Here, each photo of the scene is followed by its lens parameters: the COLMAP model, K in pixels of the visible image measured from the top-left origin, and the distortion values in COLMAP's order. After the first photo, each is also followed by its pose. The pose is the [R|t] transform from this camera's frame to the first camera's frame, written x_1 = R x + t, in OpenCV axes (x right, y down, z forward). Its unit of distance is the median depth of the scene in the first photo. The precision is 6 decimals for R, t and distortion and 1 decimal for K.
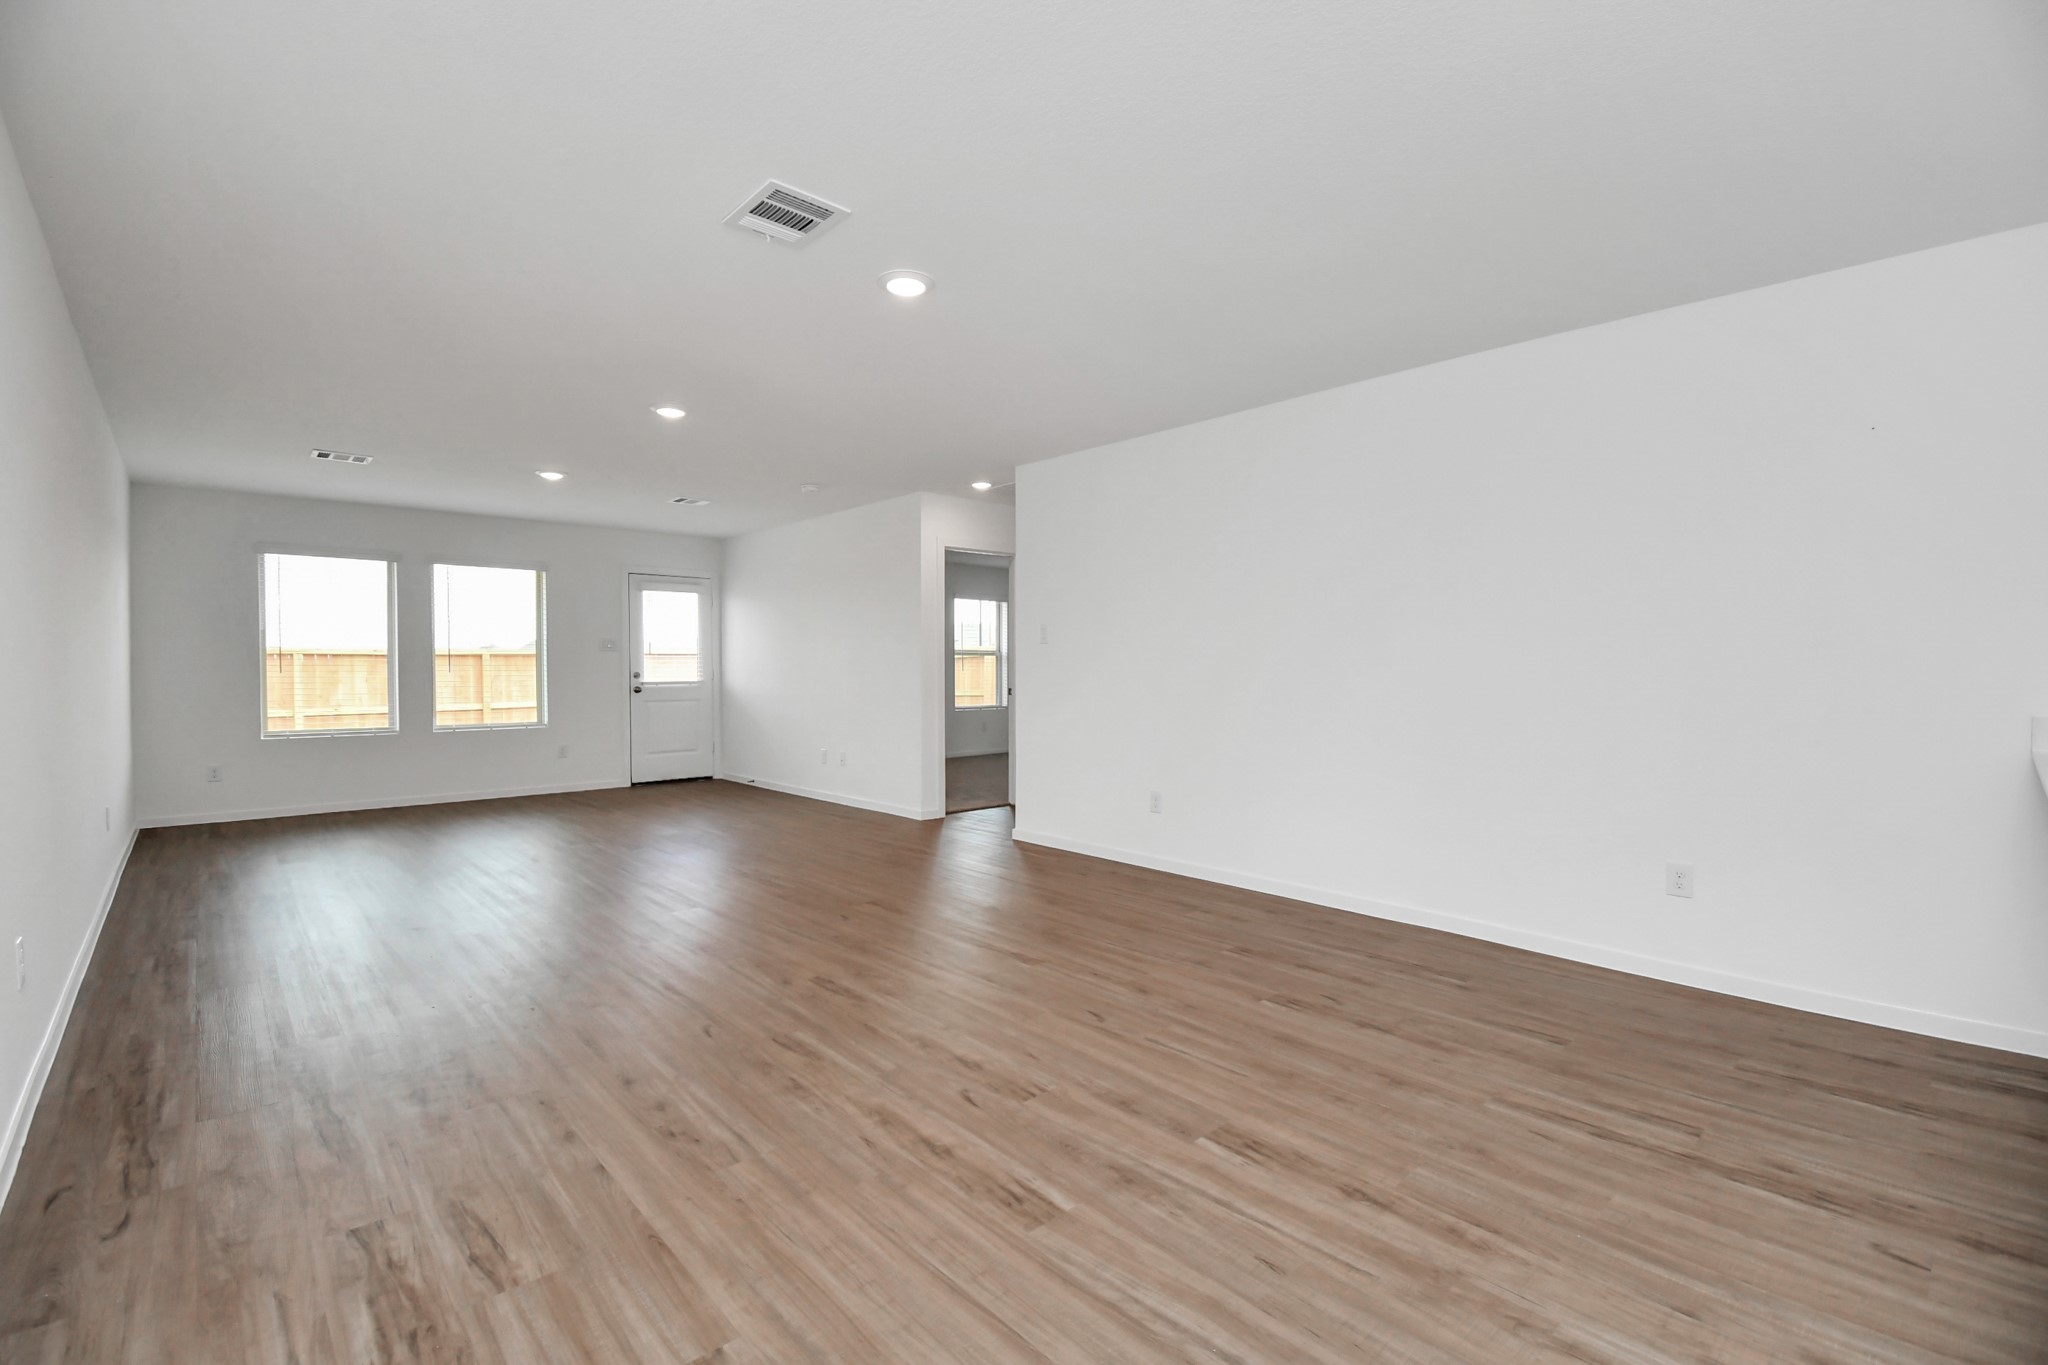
lens RADIAL K [[897.4, 0, 1024.0], [0, 897.4, 682.5], [0, 0, 1]] dist [0.023918, -0.026490]
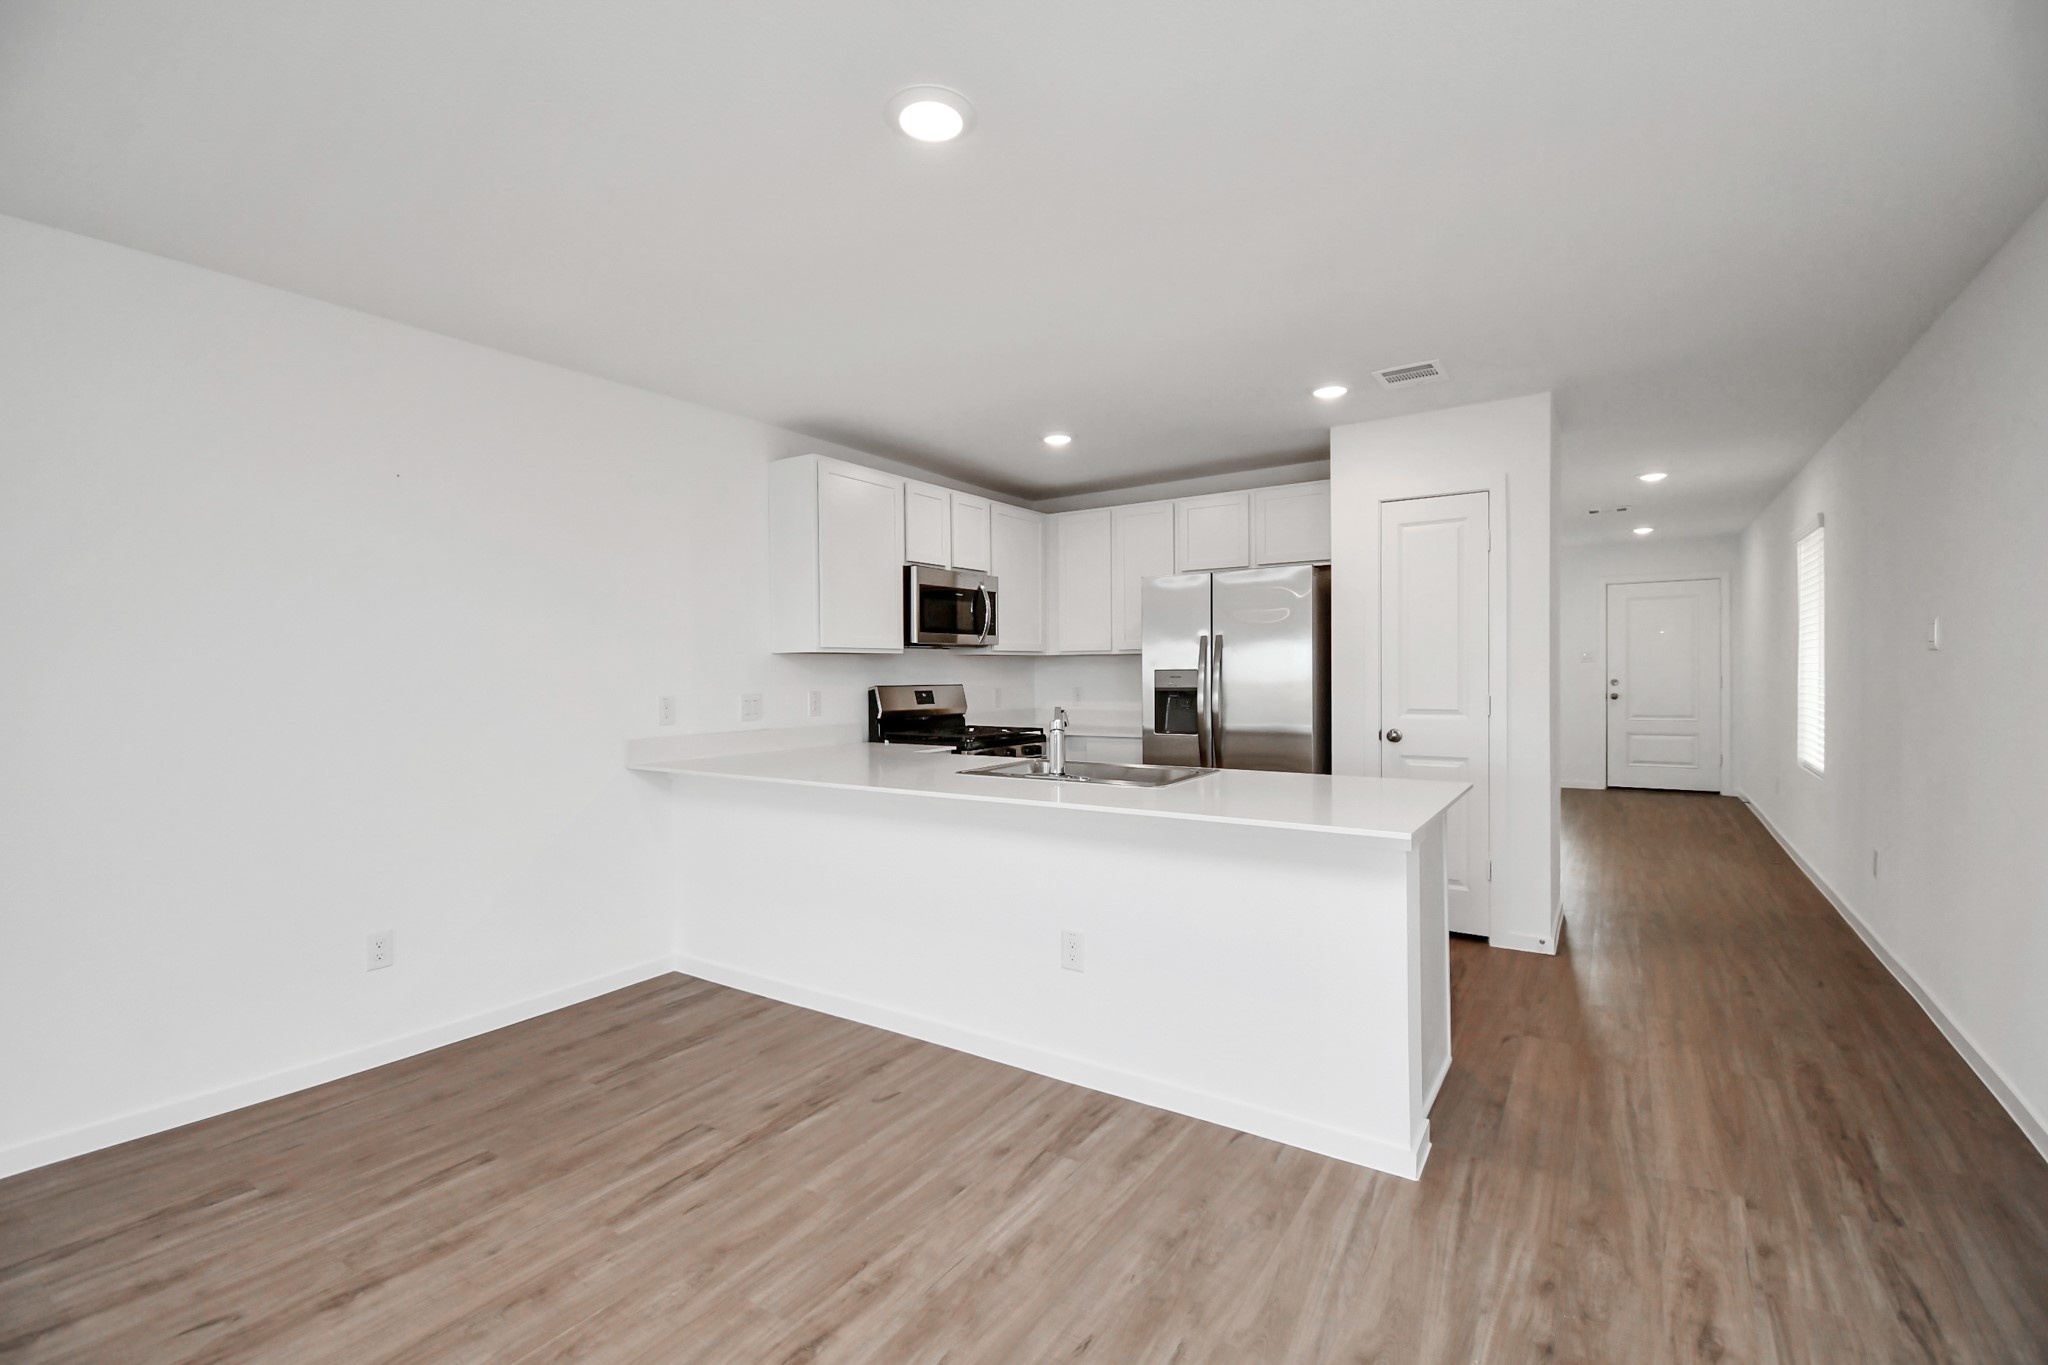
lens RADIAL K [[897.4, 0, 1024.0], [0, 897.4, 682.5], [0, 0, 1]] dist [0.023918, -0.026490]
pose [[-0.240279, -0.012580, 0.970622, -0.199106], [0.025415, 0.999492, 0.019246, -0.032690], [-0.970371, 0.029292, -0.239837, 0.386211]]
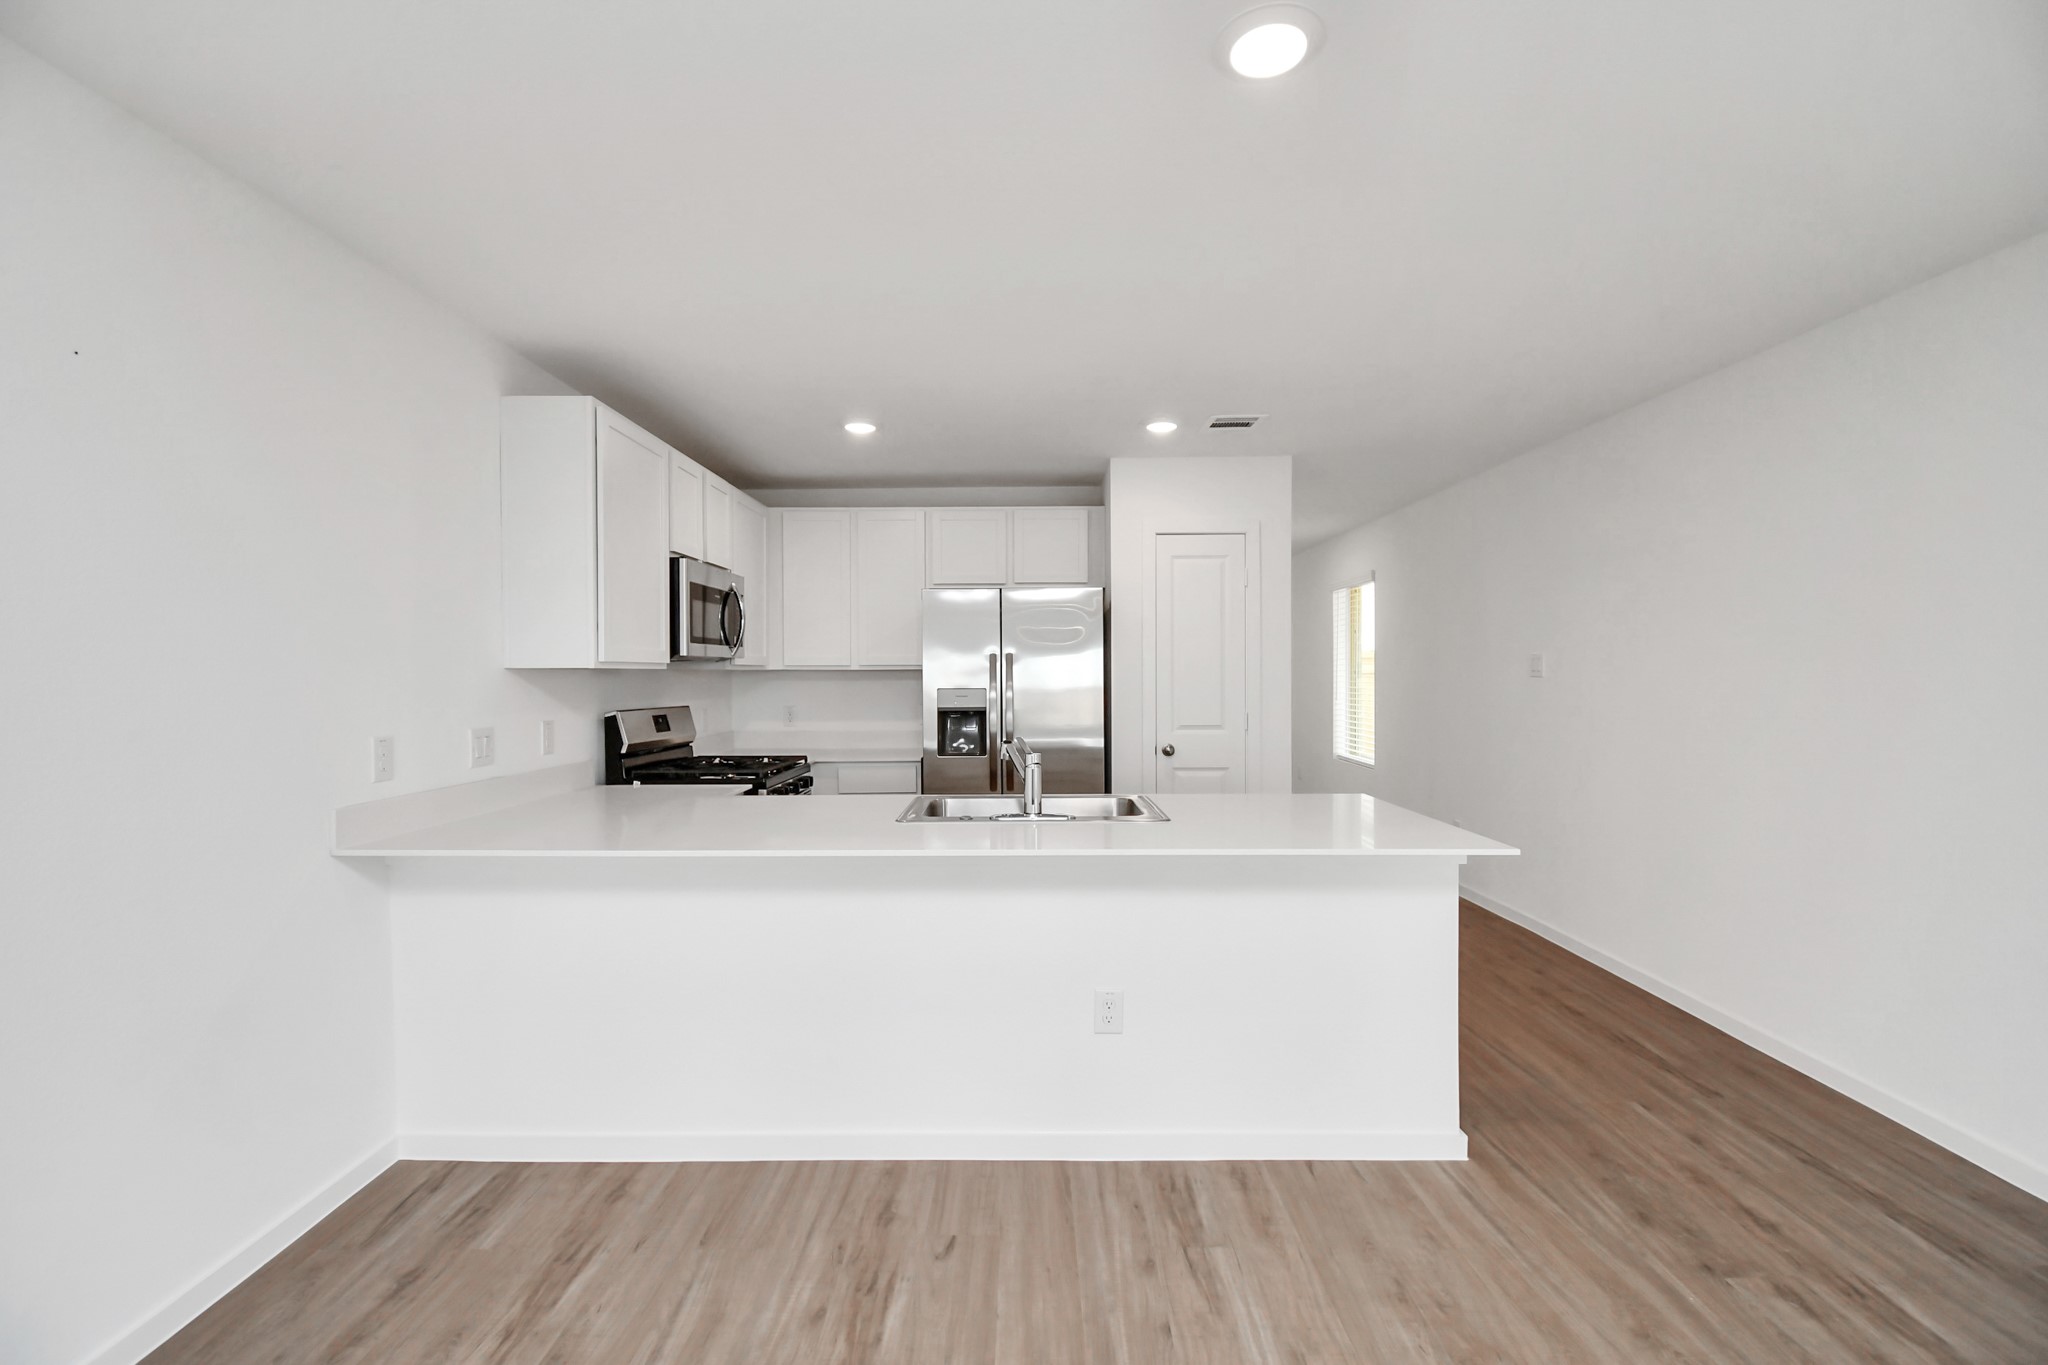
lens RADIAL K [[897.4, 0, 1024.0], [0, 897.4, 682.5], [0, 0, 1]] dist [0.023918, -0.026490]
pose [[-0.733474, -0.007413, 0.679678, 0.028982], [0.012754, 0.999614, 0.024667, -0.051459], [-0.679598, 0.026761, -0.733096, 0.623220]]
